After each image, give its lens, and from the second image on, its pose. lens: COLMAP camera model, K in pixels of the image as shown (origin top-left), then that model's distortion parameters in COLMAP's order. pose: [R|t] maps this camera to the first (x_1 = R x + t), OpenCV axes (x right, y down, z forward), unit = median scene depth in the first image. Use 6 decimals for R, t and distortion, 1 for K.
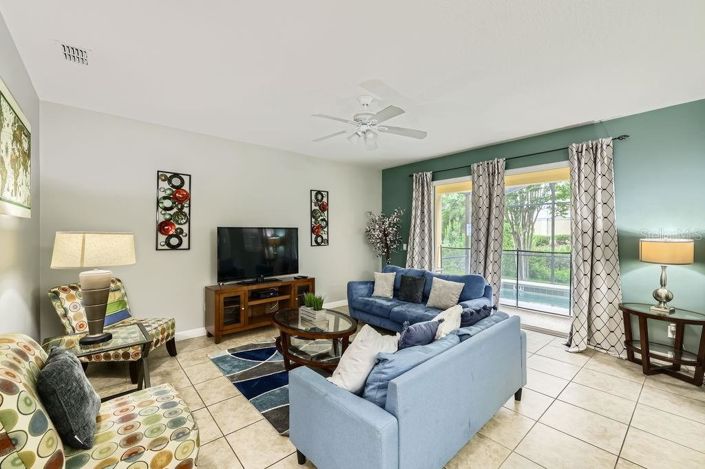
lens RADIAL K [[294.9, 0, 351.7], [0, 294.9, 233.3], [0, 0, 1]] dist [0.001934, -0.000164]
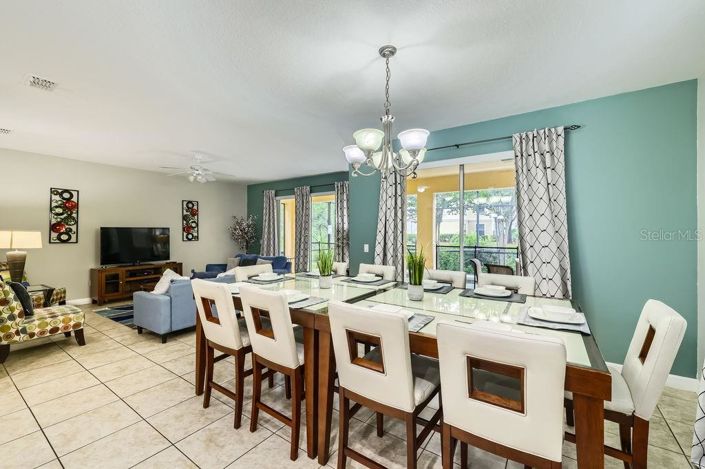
lens RADIAL K [[294.9, 0, 355.1], [0, 294.9, 231.4], [0, 0, 1]] dist [0.001934, -0.000164]
pose [[0.965275, 0.001025, 0.261235, 0.371107], [0.000255, 0.999988, -0.004865, 0.007021], [-0.261236, 0.004762, 0.965263, -0.724561]]
